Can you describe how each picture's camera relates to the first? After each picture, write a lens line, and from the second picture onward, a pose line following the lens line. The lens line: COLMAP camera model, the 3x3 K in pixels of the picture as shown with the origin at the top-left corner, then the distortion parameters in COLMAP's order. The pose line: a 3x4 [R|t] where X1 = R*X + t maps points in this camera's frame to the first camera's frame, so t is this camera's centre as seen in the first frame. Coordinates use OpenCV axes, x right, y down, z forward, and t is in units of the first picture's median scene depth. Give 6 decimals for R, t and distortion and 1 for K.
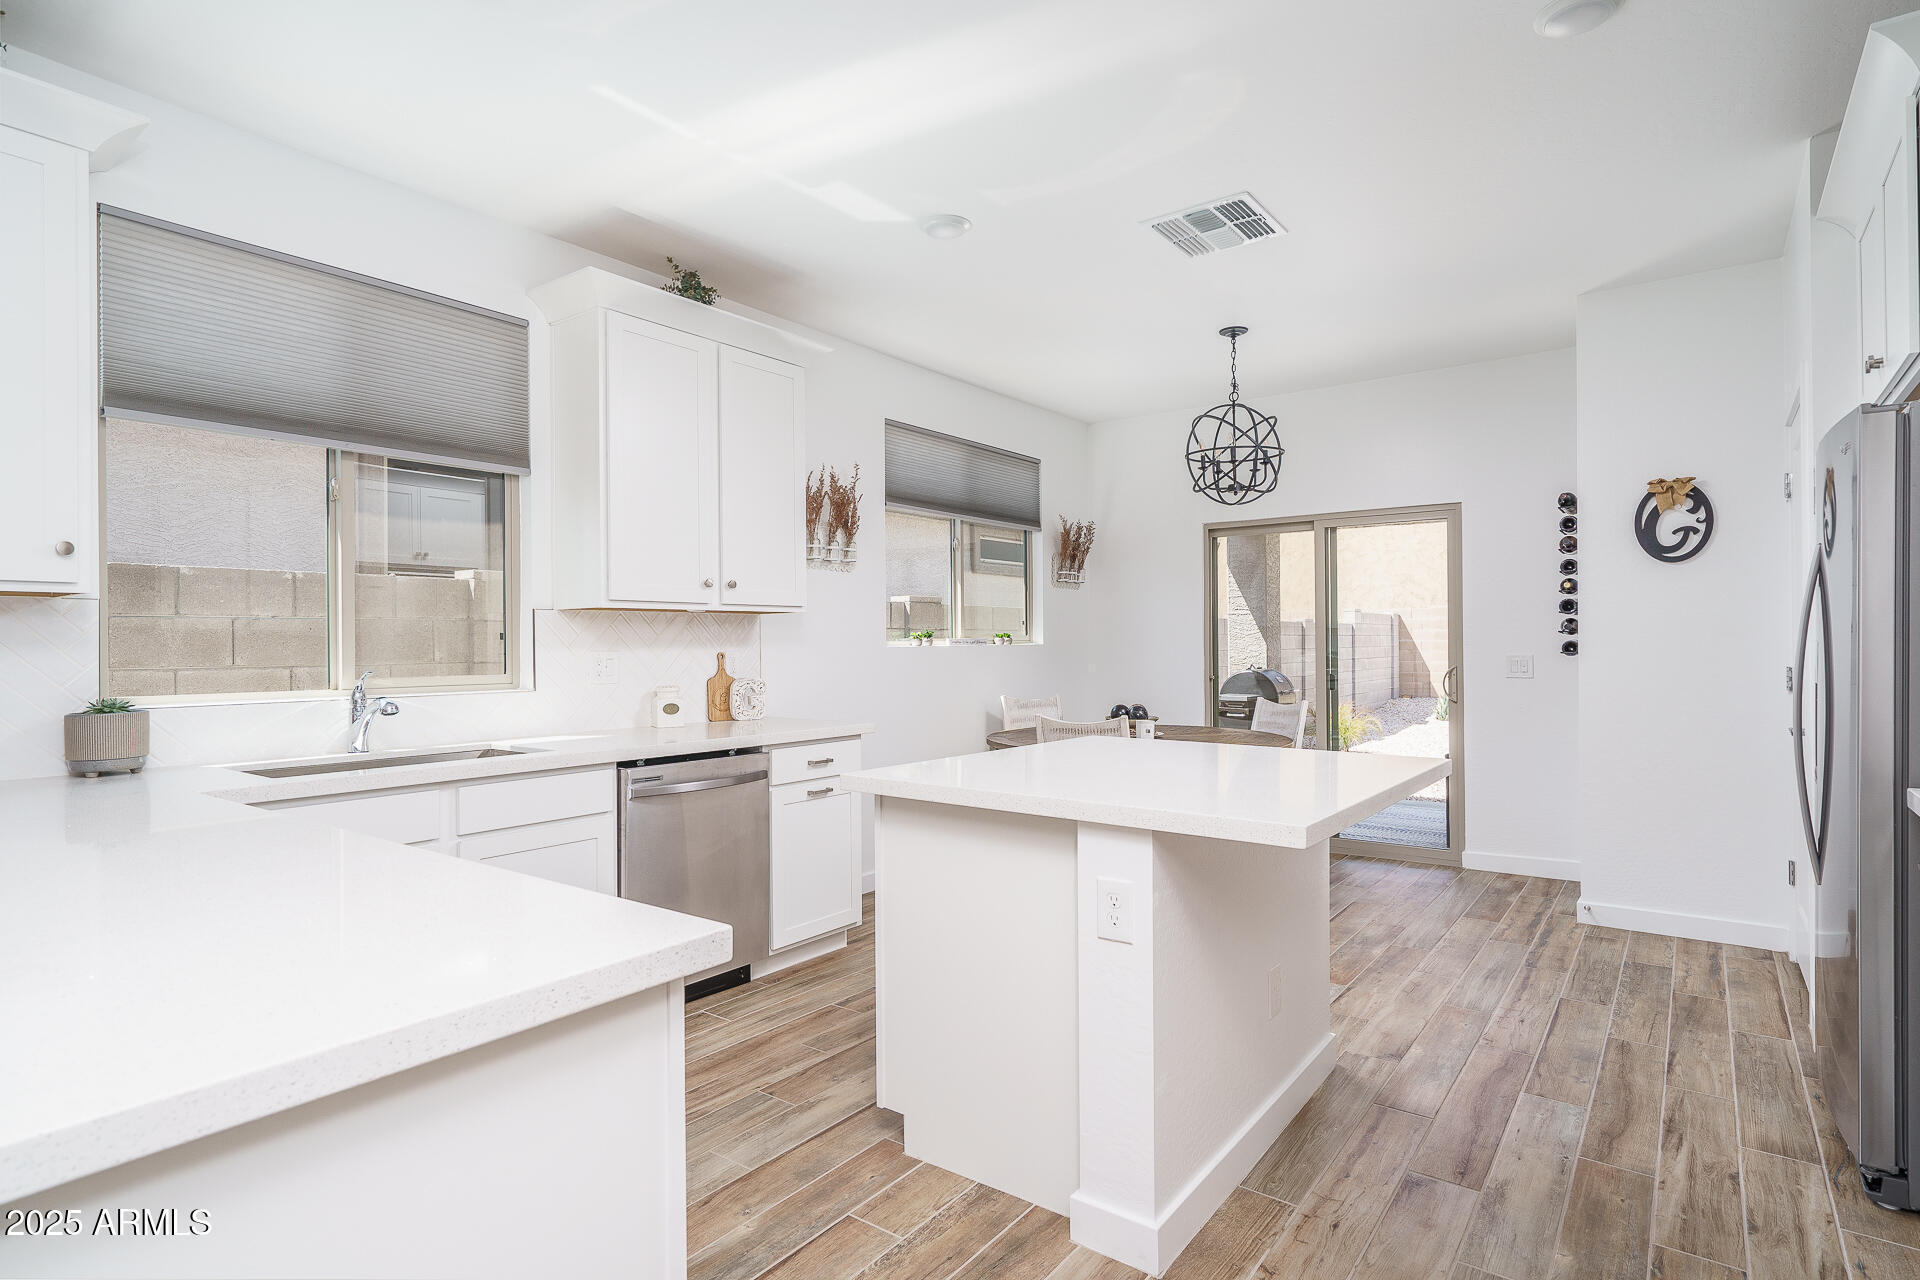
lens RADIAL K [[996.7, 0, 954.6], [0, 996.7, 634.0], [0, 0, 1]] dist [0.005479, 0.005003]
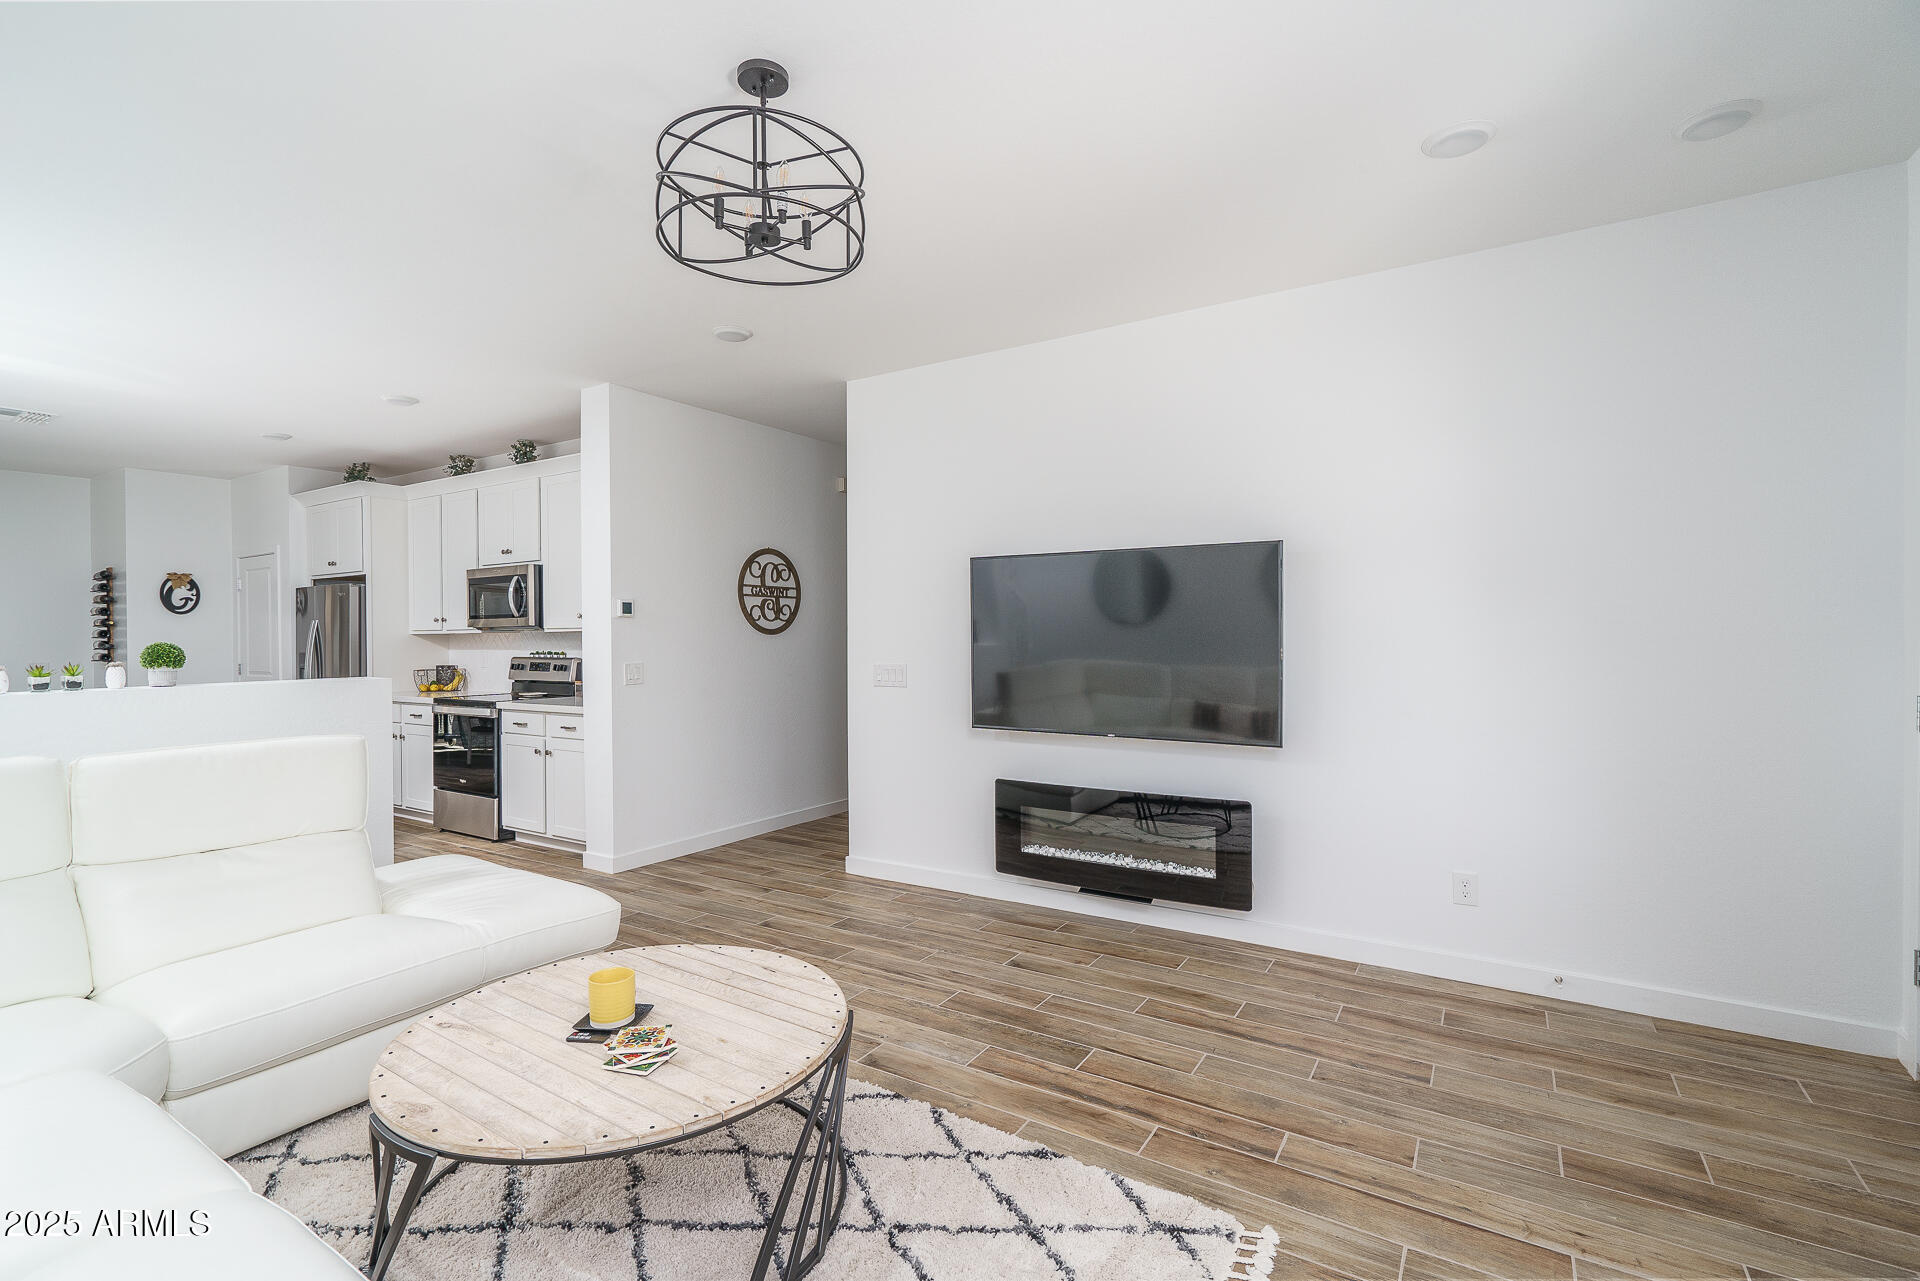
lens RADIAL K [[864.9, 0, 961.6], [0, 864.9, 638.0], [0, 0, 1]] dist [0.003615, 0.001022]
pose [[-0.072000, 0.007290, 0.997378, -1.138542], [0.000011, 0.999973, -0.007308, -0.011341], [-0.997405, -0.000515, -0.071998, -0.444162]]
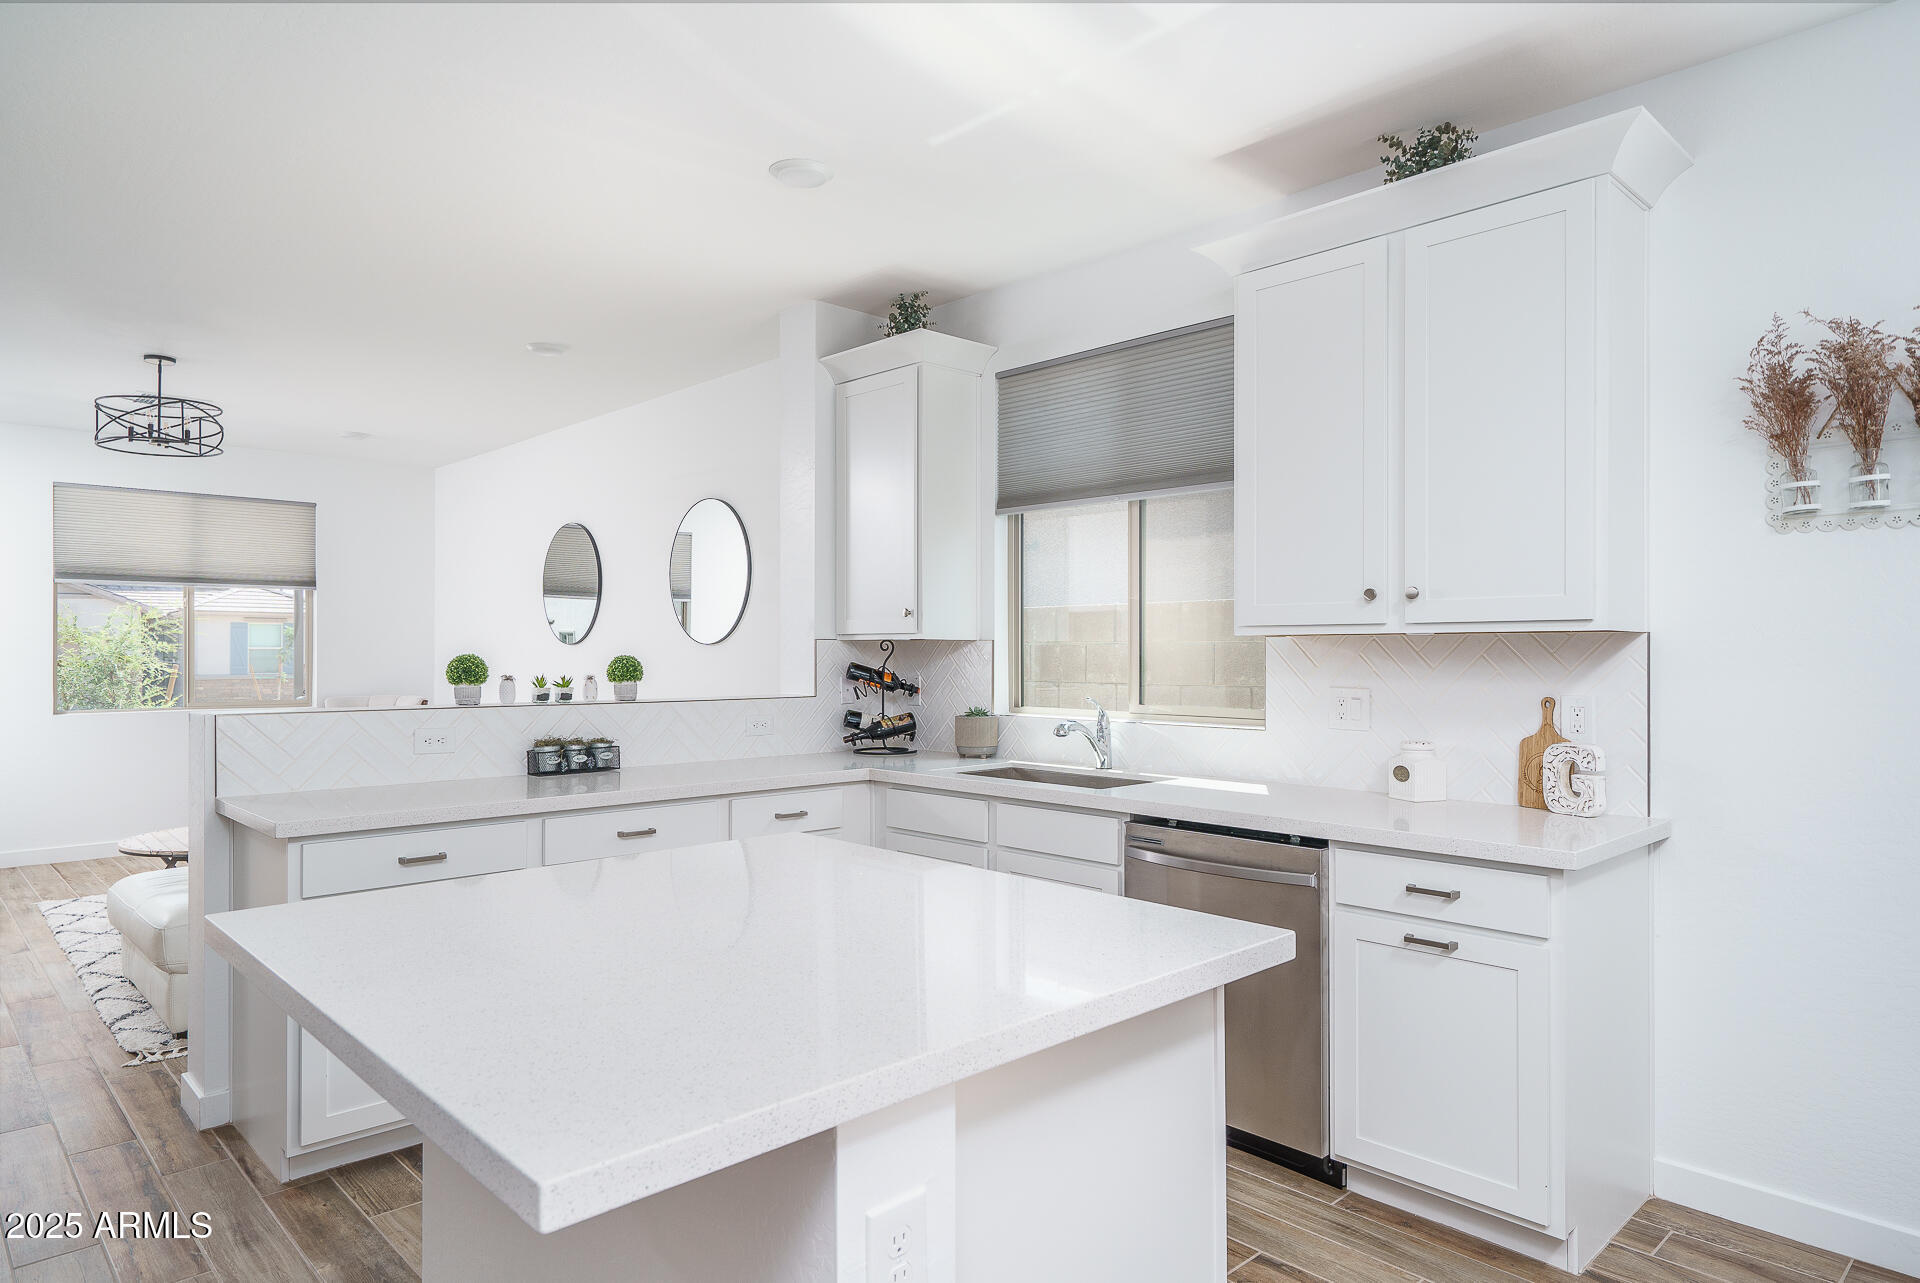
lens RADIAL K [[1134.7, 0, 972.7], [0, 1134.7, 652.2], [0, 0, 1]] dist [-0.013580, 0.002404]
pose [[-0.152918, 0.005855, -0.988221, 0.517148], [0.008047, 0.999957, 0.004679, -0.015576], [0.988206, -0.007237, -0.152959, 0.779208]]
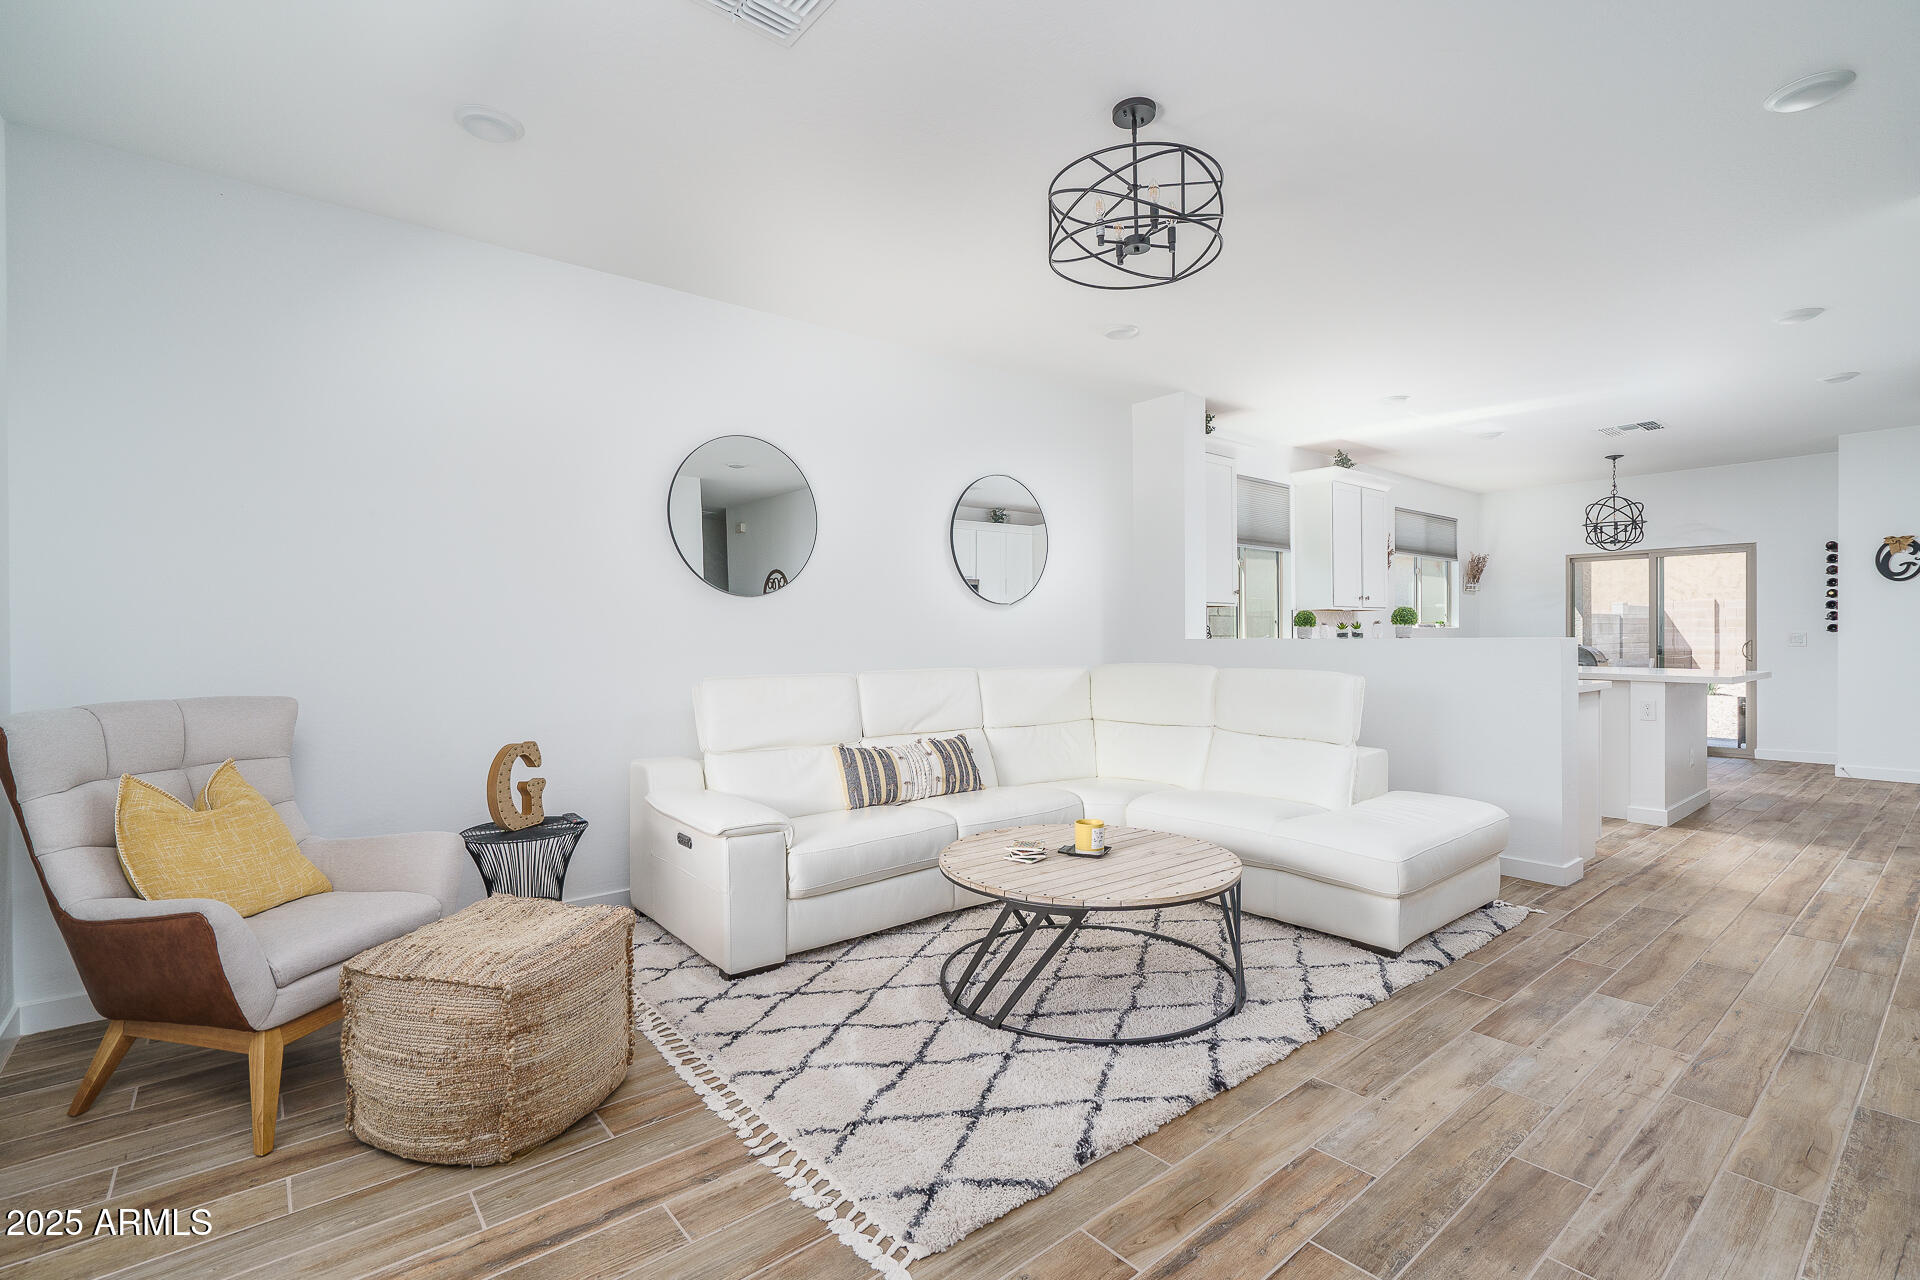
lens RADIAL K [[864.9, 0, 963.3], [0, 864.9, 635.3], [0, 0, 1]] dist [0.003615, 0.001022]
pose [[0.970517, 0.002408, -0.241022, -0.583364], [0.000509, 0.999927, 0.012040, 0.009033], [0.241034, -0.011808, 0.970445, -0.992561]]
